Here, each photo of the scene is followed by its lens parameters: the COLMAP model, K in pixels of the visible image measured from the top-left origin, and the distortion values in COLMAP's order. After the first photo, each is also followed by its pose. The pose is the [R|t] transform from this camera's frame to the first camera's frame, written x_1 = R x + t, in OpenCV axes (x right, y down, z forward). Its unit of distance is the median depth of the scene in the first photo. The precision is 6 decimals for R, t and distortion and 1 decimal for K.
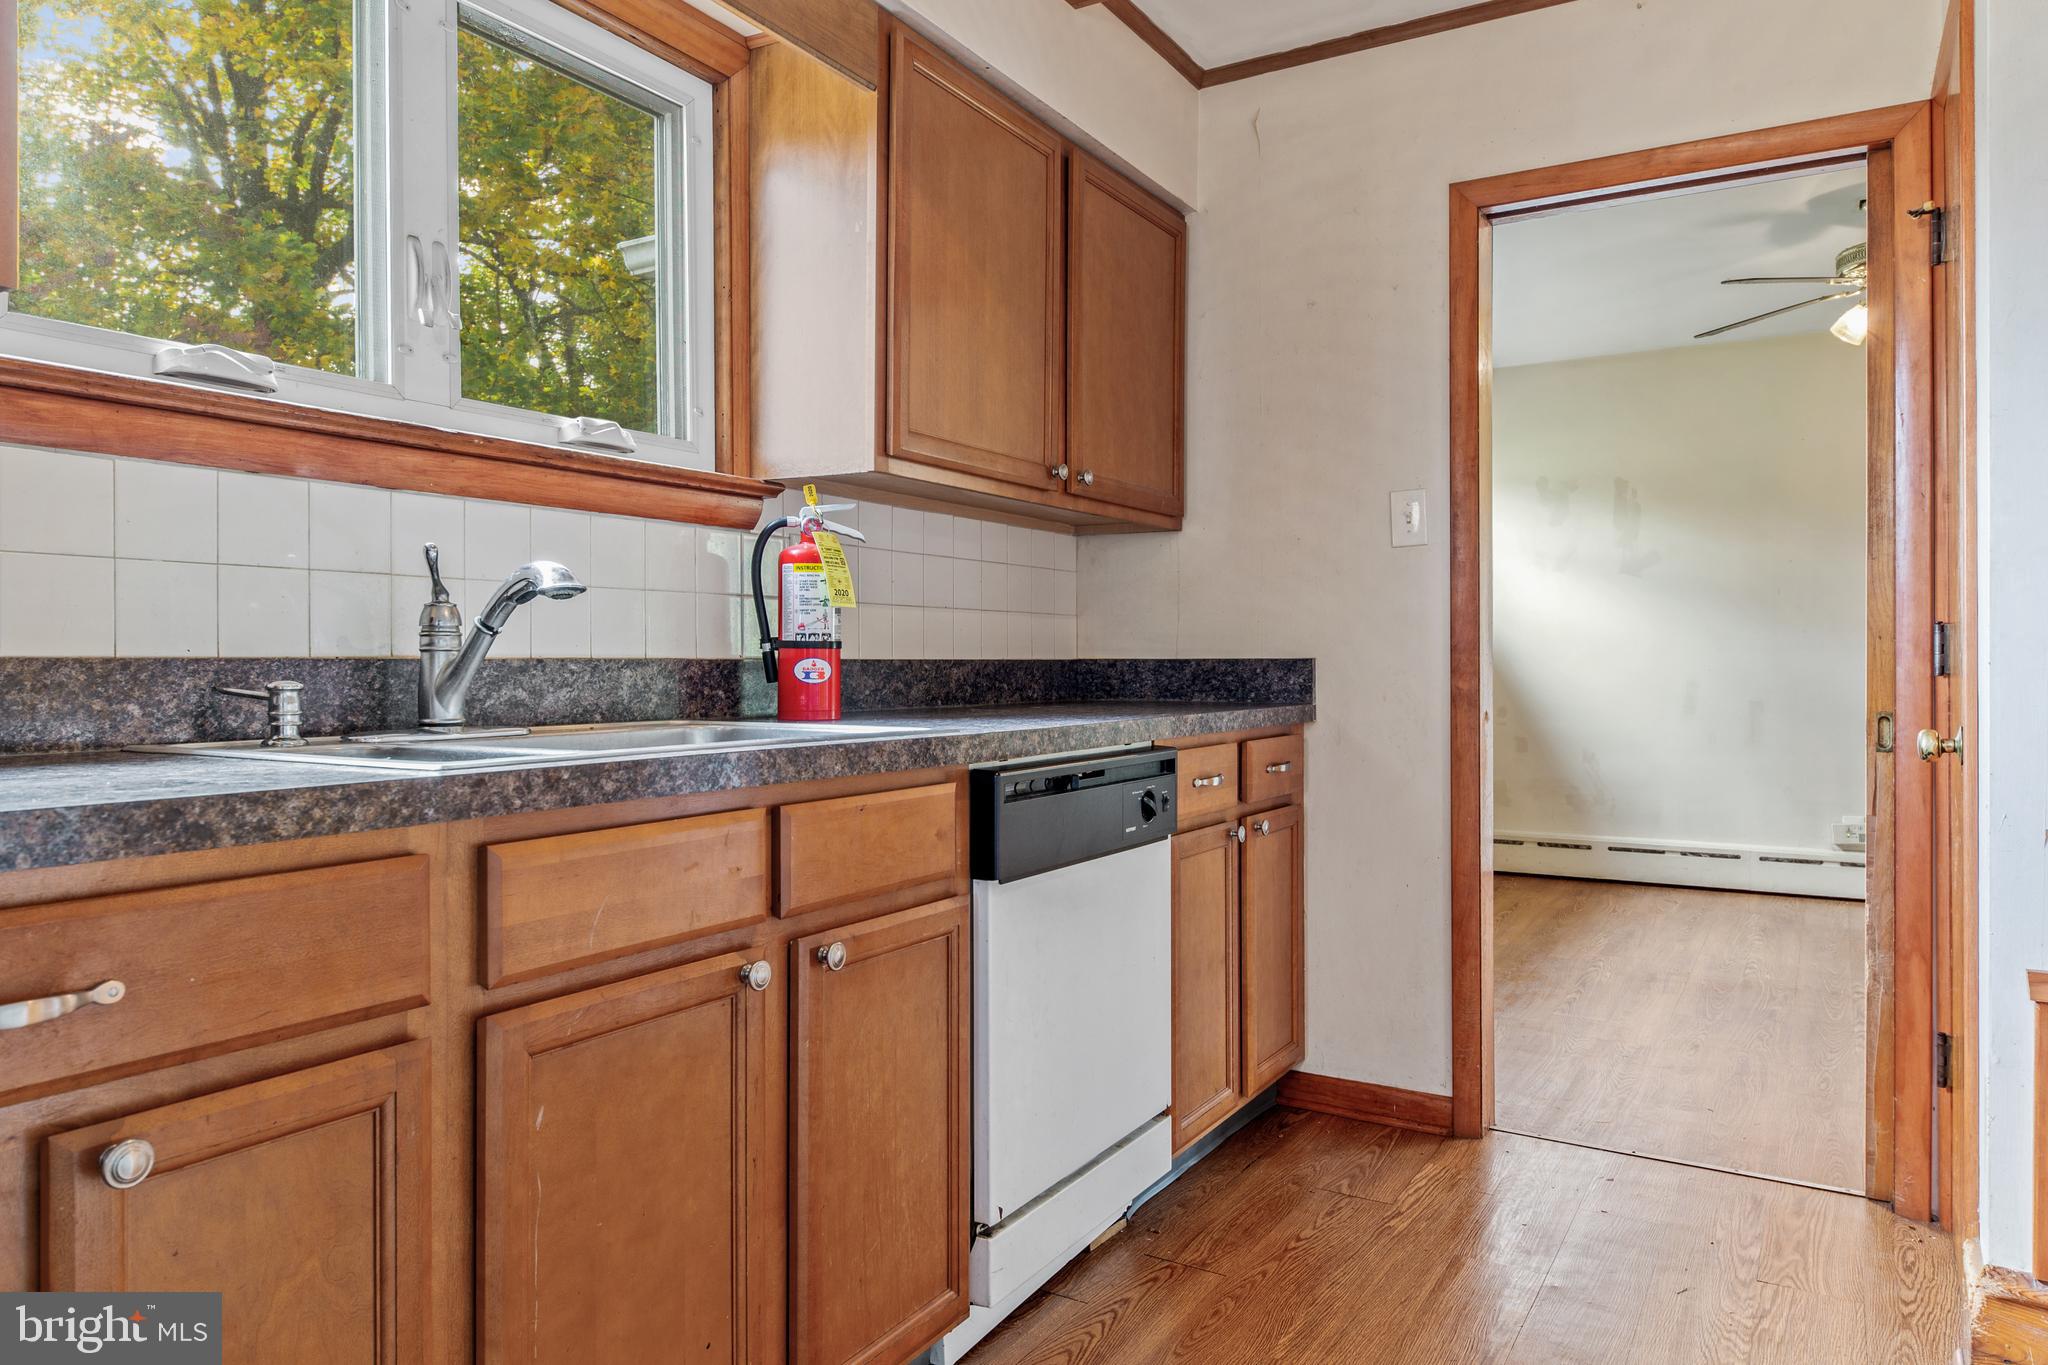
lens RADIAL K [[1342.3, 0, 1021.8], [0, 1342.3, 665.2], [0, 0, 1]] dist [0.002273, -0.001428]
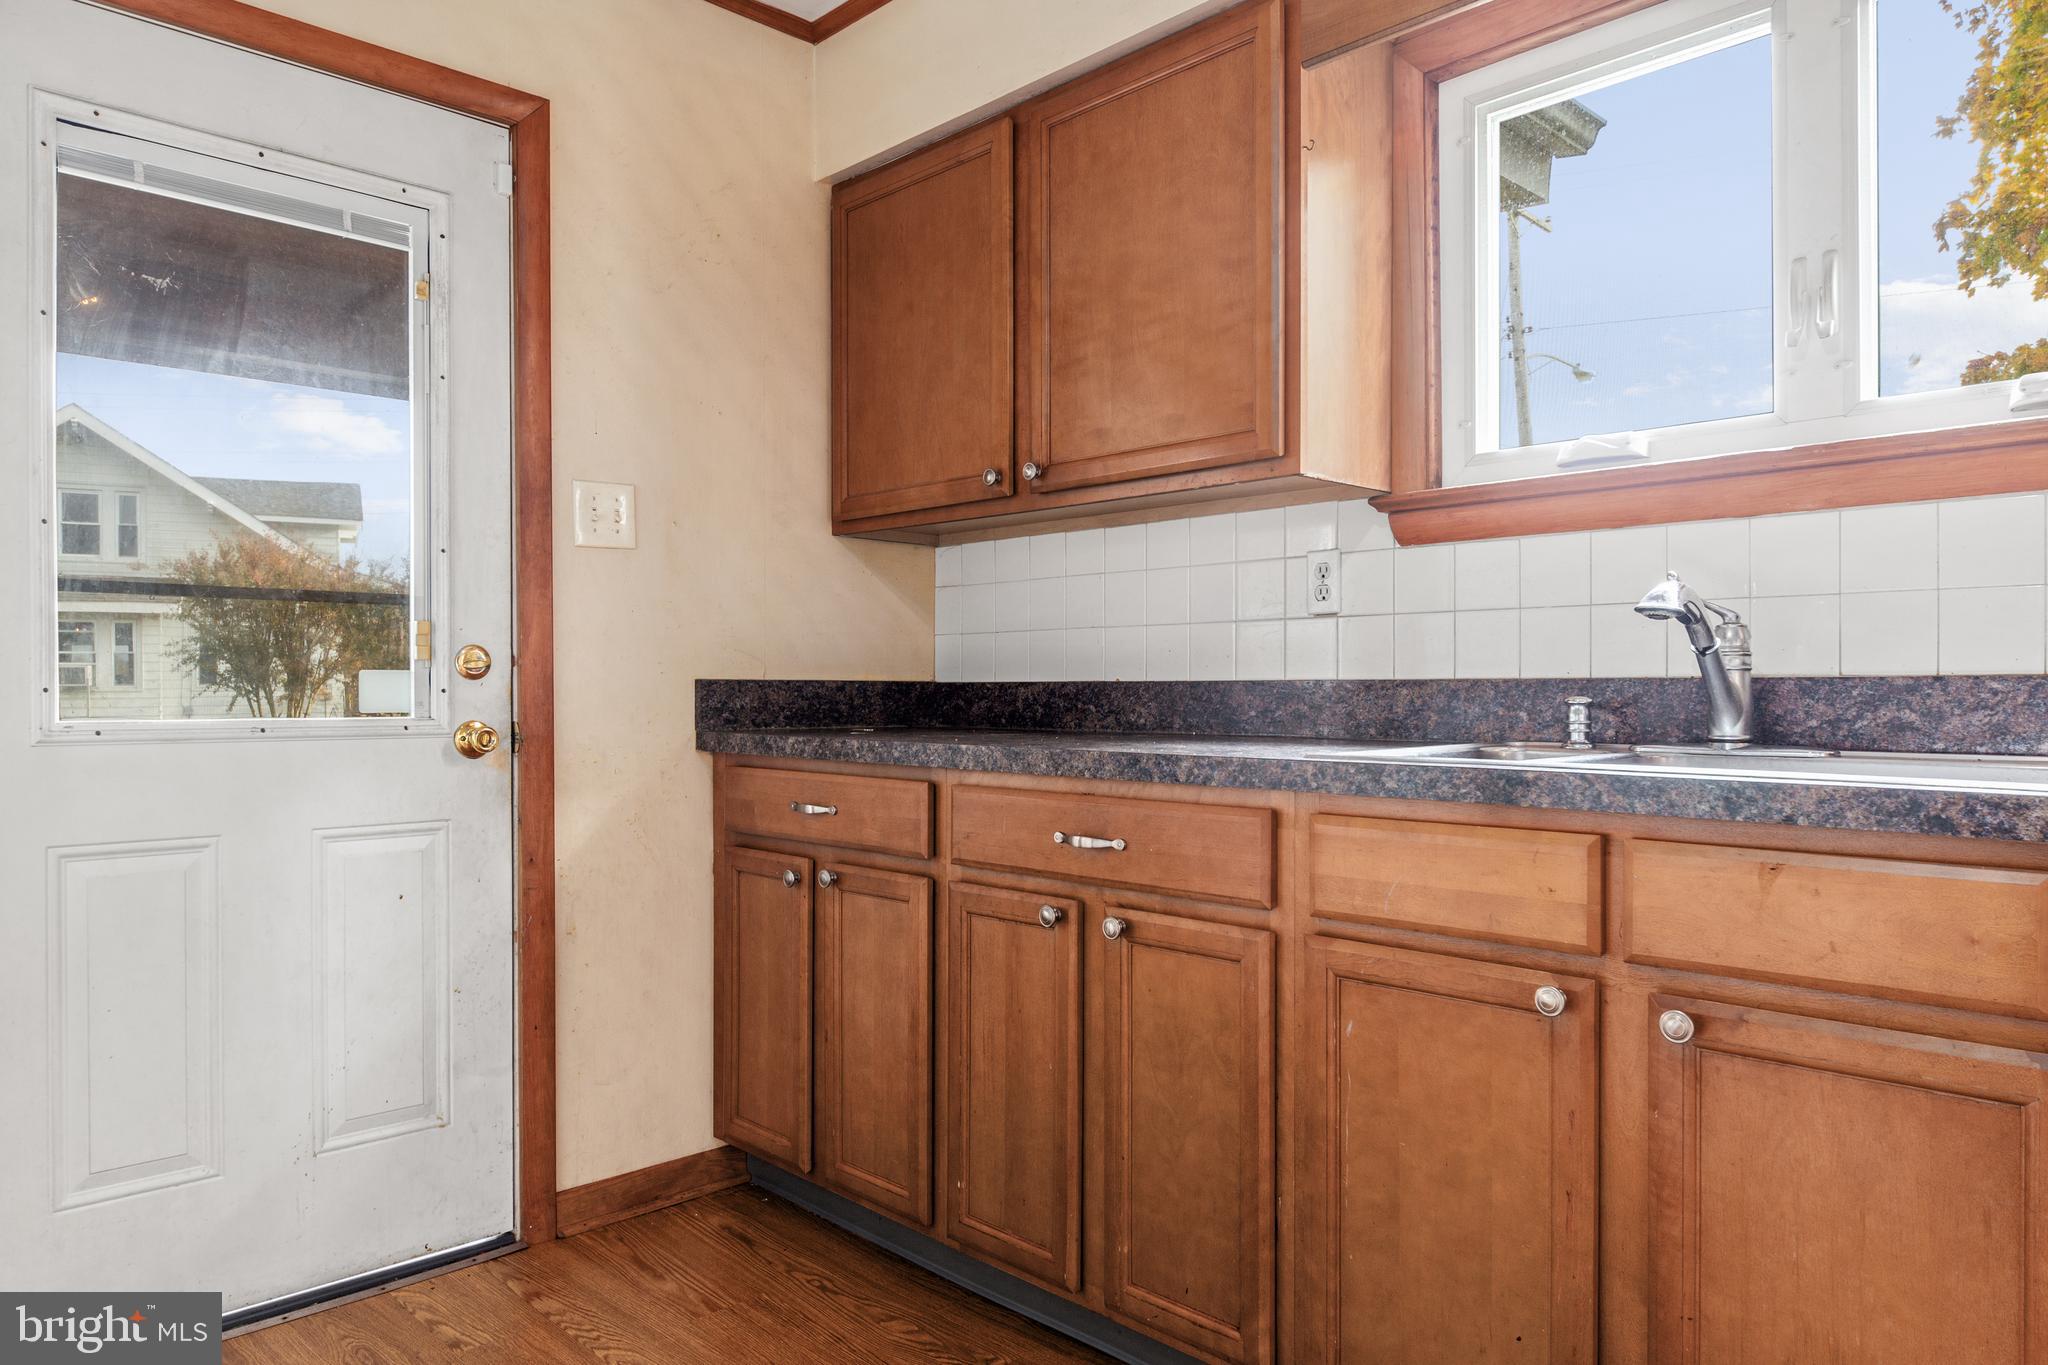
lens RADIAL K [[1348.5, 0, 1030.8], [0, 1348.5, 688.9], [0, 0, 1]] dist [0.001932, -0.003692]
pose [[-0.253556, 0.004981, -0.967308, 0.802871], [0.002718, 0.999986, 0.004436, -0.002529], [0.967317, -0.001504, -0.253566, 0.825503]]
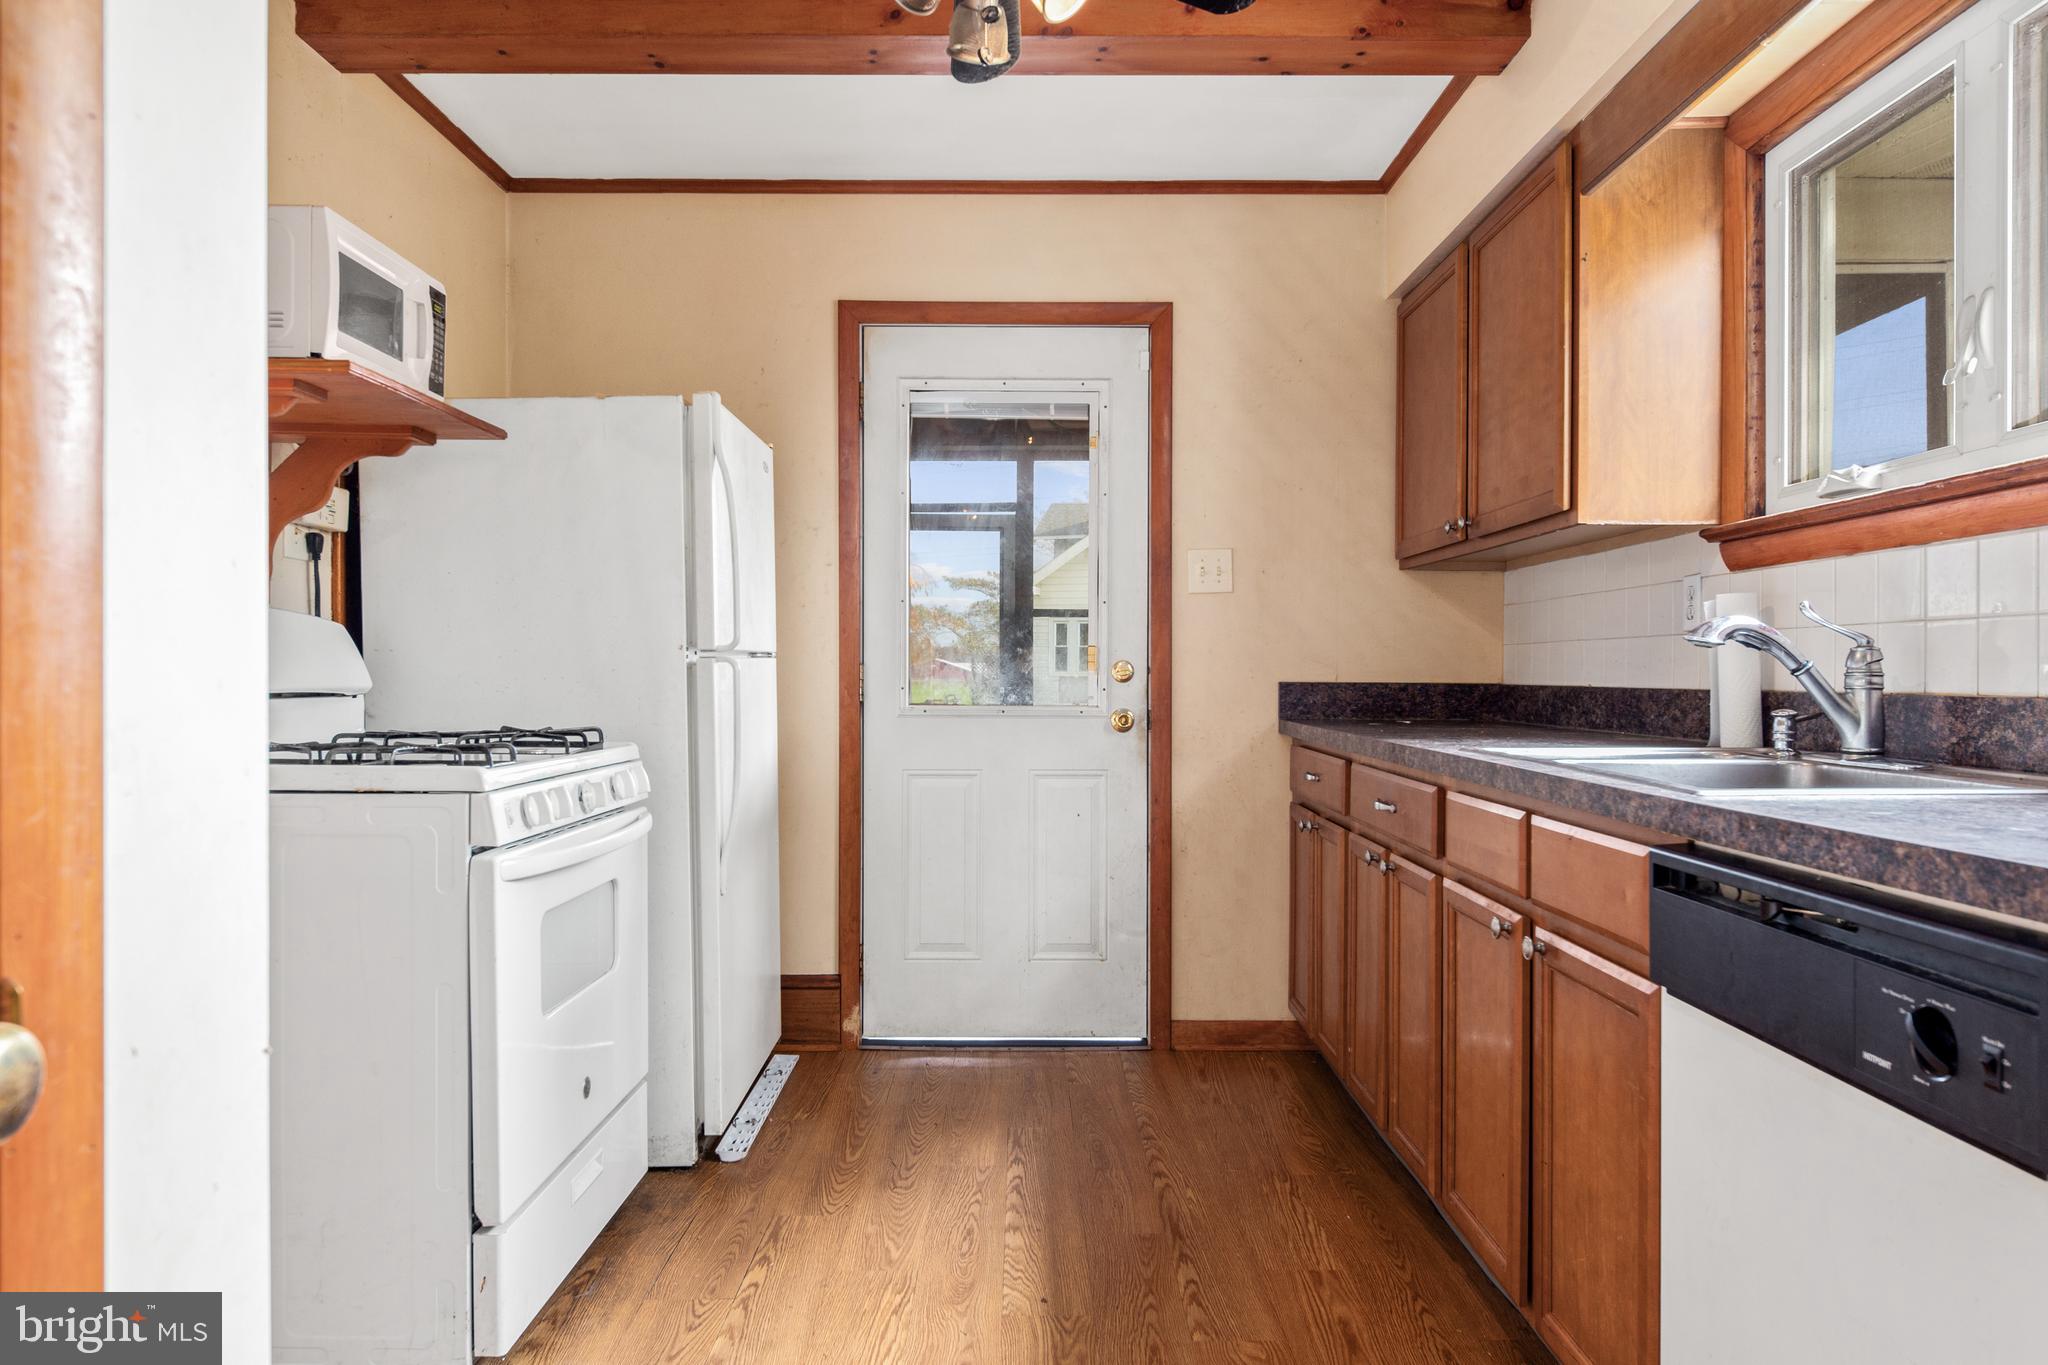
lens RADIAL K [[1342.3, 0, 1021.8], [0, 1342.3, 665.2], [0, 0, 1]] dist [0.002273, -0.001428]
pose [[-0.860792, 0.000075, -0.508957, 0.865674], [0.002012, 0.999993, -0.003257, -0.031938], [0.508953, -0.003827, -0.860786, 1.812723]]
